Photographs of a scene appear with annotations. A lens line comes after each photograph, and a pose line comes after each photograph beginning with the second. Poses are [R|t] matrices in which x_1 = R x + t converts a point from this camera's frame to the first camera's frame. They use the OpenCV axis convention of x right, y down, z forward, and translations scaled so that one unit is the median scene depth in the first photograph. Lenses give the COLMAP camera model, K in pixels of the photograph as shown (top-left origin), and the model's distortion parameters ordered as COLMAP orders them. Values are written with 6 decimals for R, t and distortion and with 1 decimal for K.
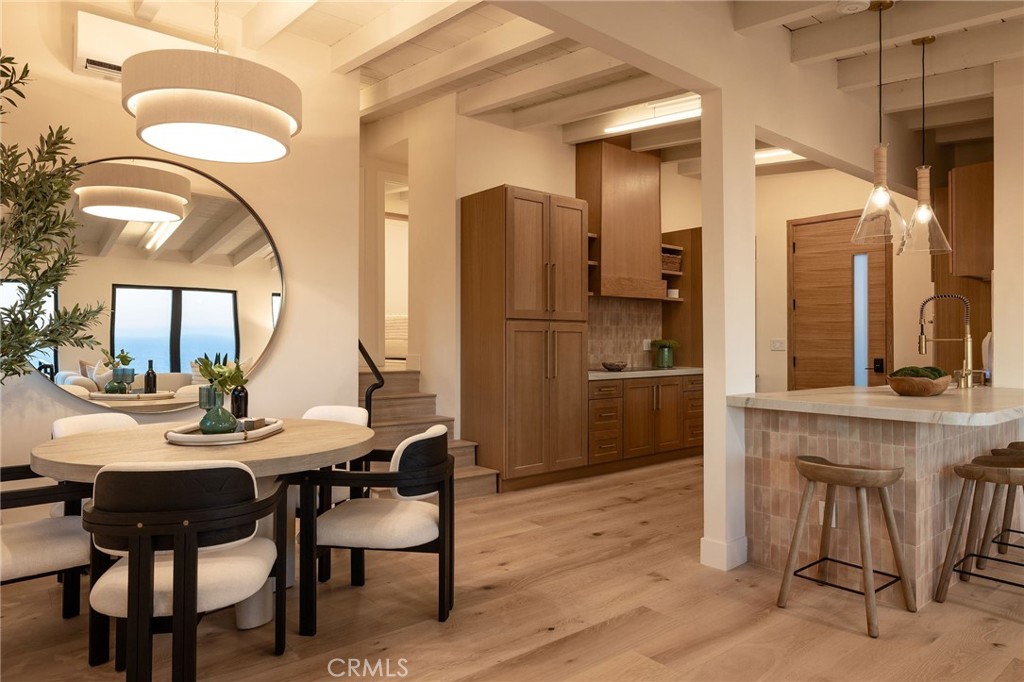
lens RADIAL K [[653.1, 0, 516.5], [0, 653.1, 336.9], [0, 0, 1]] dist [0.001171, 0.000676]
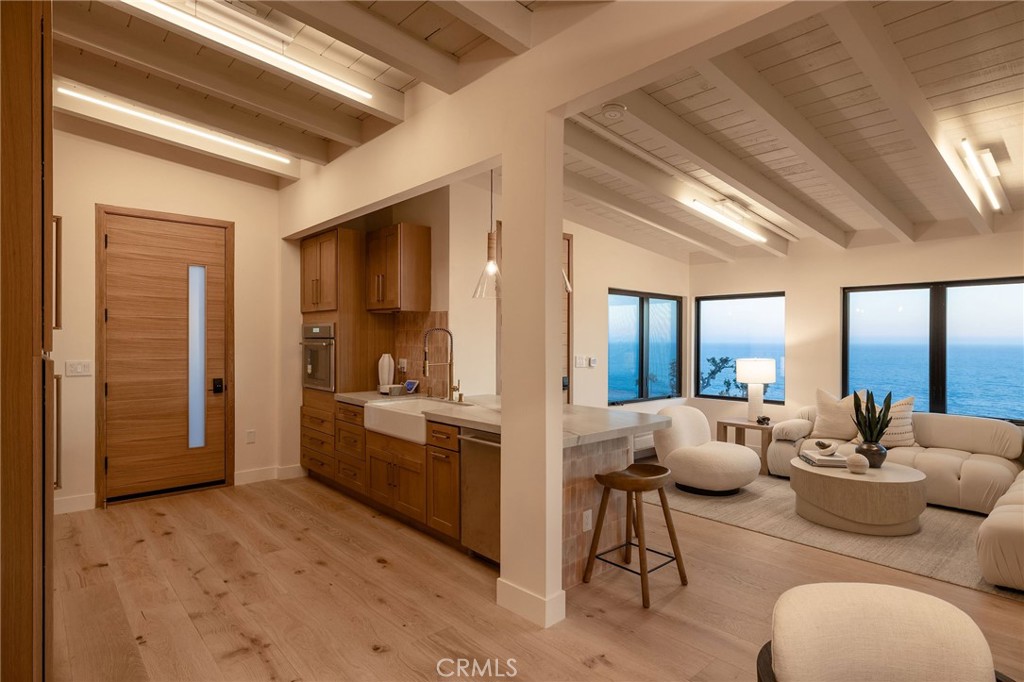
lens RADIAL K [[542.8, 0, 519.0], [0, 542.8, 338.3], [0, 0, 1]] dist [0.000659, -0.001161]
pose [[-0.049023, -0.000815, 0.998797, -0.252746], [-0.012676, 0.999920, 0.000193, -0.030523], [-0.998717, -0.012651, -0.049029, 0.579513]]
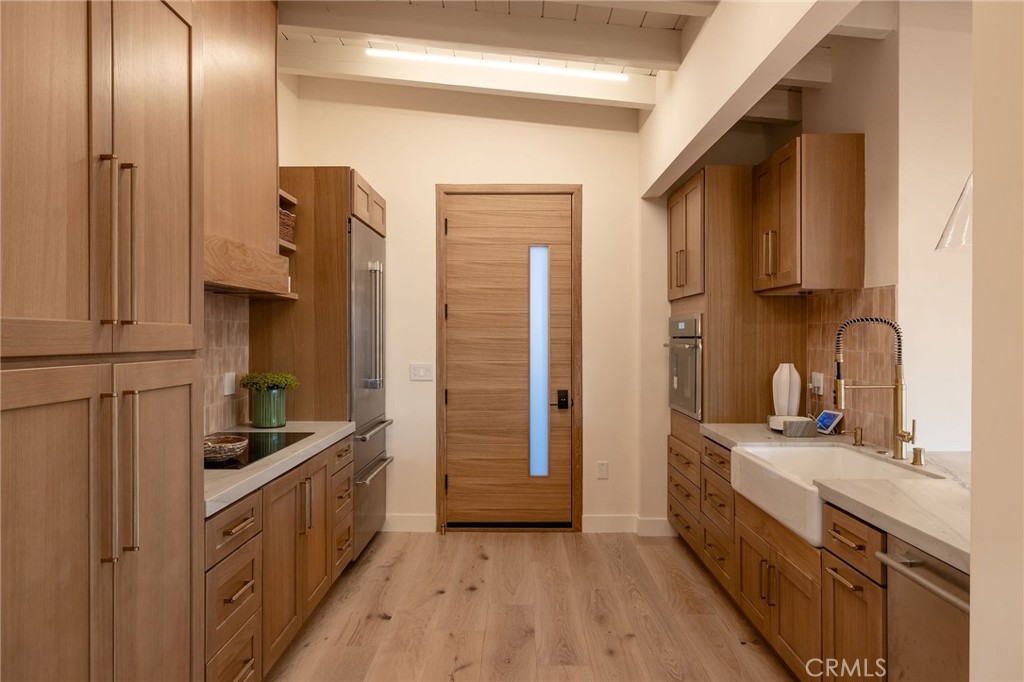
lens RADIAL K [[653.1, 0, 511.1], [0, 653.1, 340.0], [0, 0, 1]] dist [0.001171, 0.000676]
pose [[0.643516, -0.003405, 0.765425, -0.046437], [-0.007545, 0.999913, 0.010792, -0.030019], [-0.765395, -0.012720, 0.643435, 0.551573]]
